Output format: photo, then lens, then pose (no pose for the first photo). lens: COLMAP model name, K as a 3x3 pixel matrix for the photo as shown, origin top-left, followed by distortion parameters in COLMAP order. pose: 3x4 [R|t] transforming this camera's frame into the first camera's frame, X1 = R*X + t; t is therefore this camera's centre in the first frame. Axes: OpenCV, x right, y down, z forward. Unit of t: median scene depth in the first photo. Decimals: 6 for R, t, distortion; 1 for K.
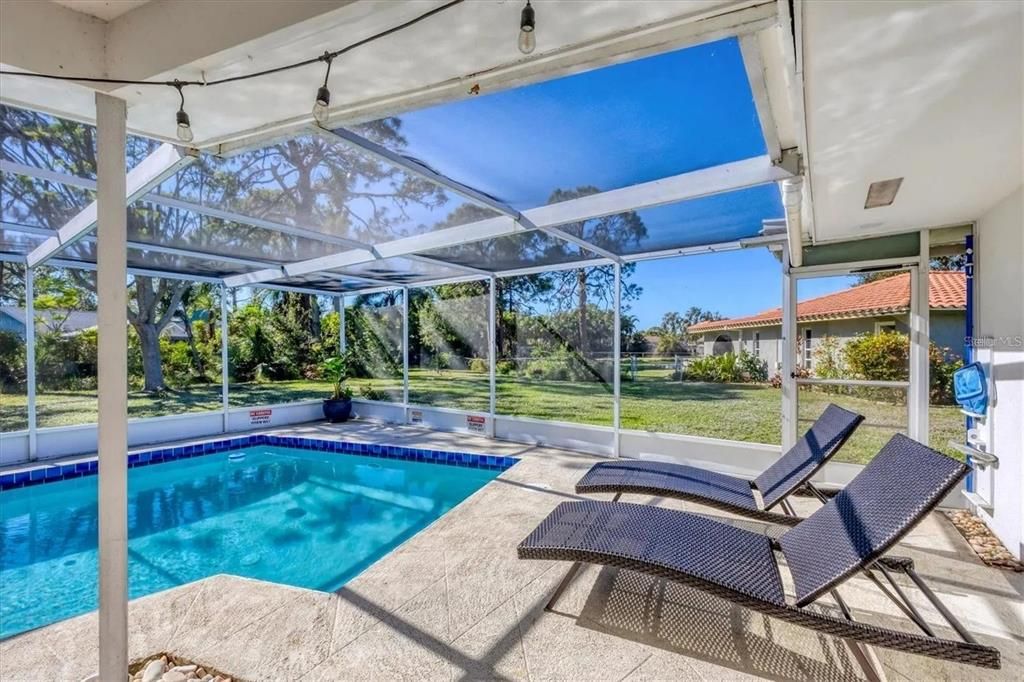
lens RADIAL K [[429.1, 0, 515.3], [0, 429.1, 347.9], [0, 0, 1]] dist [0.002973, 0.006438]
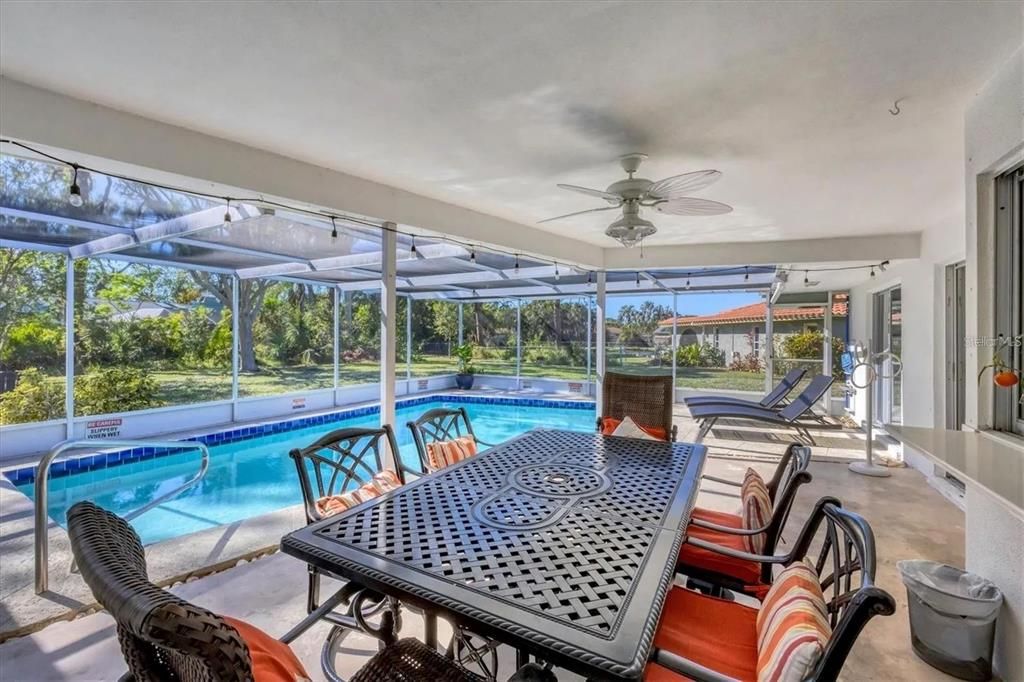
lens RADIAL K [[421.6, 0, 511.5], [0, 421.6, 337.7], [0, 0, 1]] dist [0.002264, -0.000160]
pose [[0.995241, 0.011277, 0.096791, -0.440734], [-0.011568, 0.999930, 0.002444, -0.009887], [-0.096757, -0.003552, 0.995302, -0.494098]]
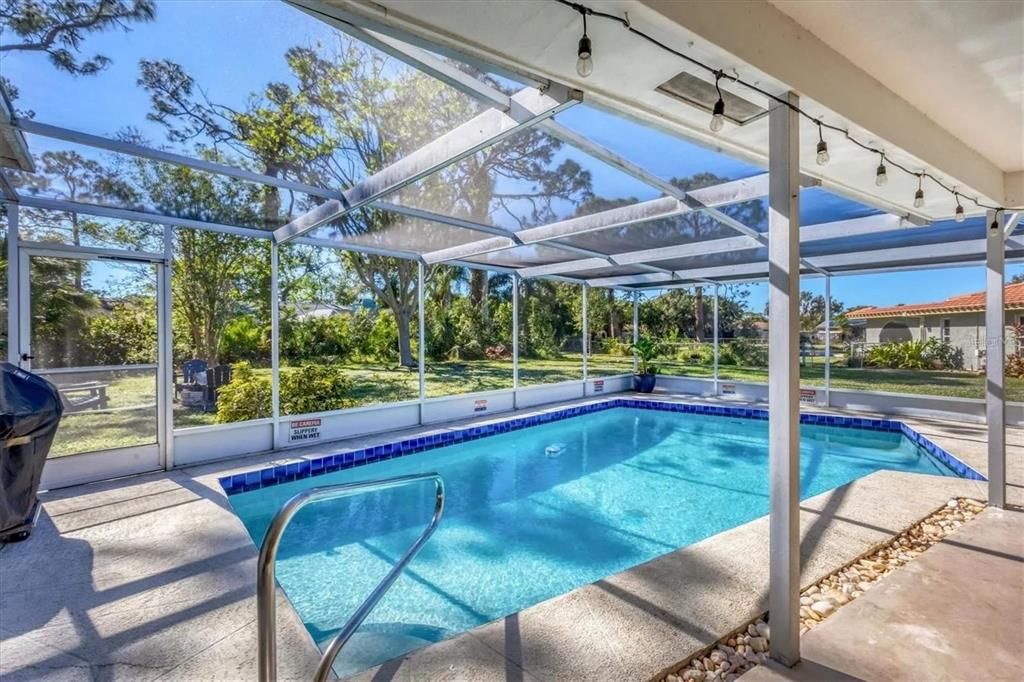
lens RADIAL K [[423.4, 0, 518.5], [0, 423.4, 332.9], [0, 0, 1]] dist [0.001798, 0.000130]
pose [[0.985983, 0.005579, -0.166751, -0.633512], [-0.005754, 0.999983, -0.000568, 0.003702], [0.166745, 0.001520, 0.985999, -0.296493]]
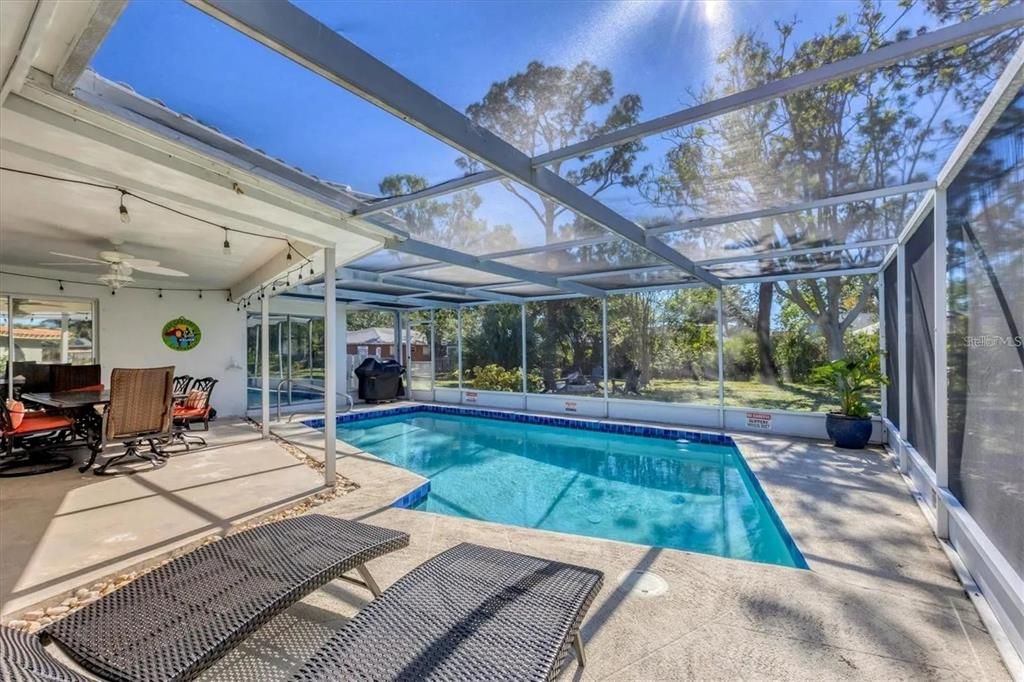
lens RADIAL K [[441.5, 0, 506.6], [0, 441.5, 342.9], [0, 0, 1]] dist [0.011377, 0.000417]
pose [[-0.017308, -0.002638, -0.999847, 0.377471], [0.001778, 0.999995, -0.002669, -0.009305], [0.999849, -0.001824, -0.017303, 0.477163]]
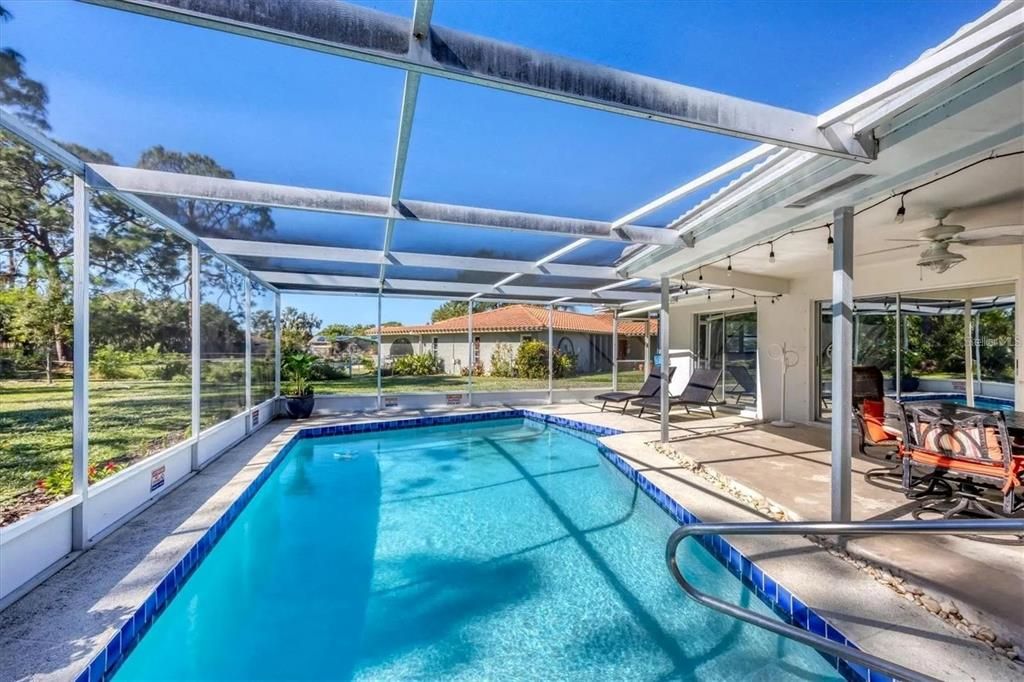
lens RADIAL K [[434.6, 0, 518.9], [0, 434.6, 349.6], [0, 0, 1]] dist [0.002652, 0.000222]
pose [[0.587089, 0.005627, 0.809503, -1.050009], [-0.006002, 0.999979, -0.002598, 0.010821], [-0.809500, -0.003333, 0.587110, -0.028922]]
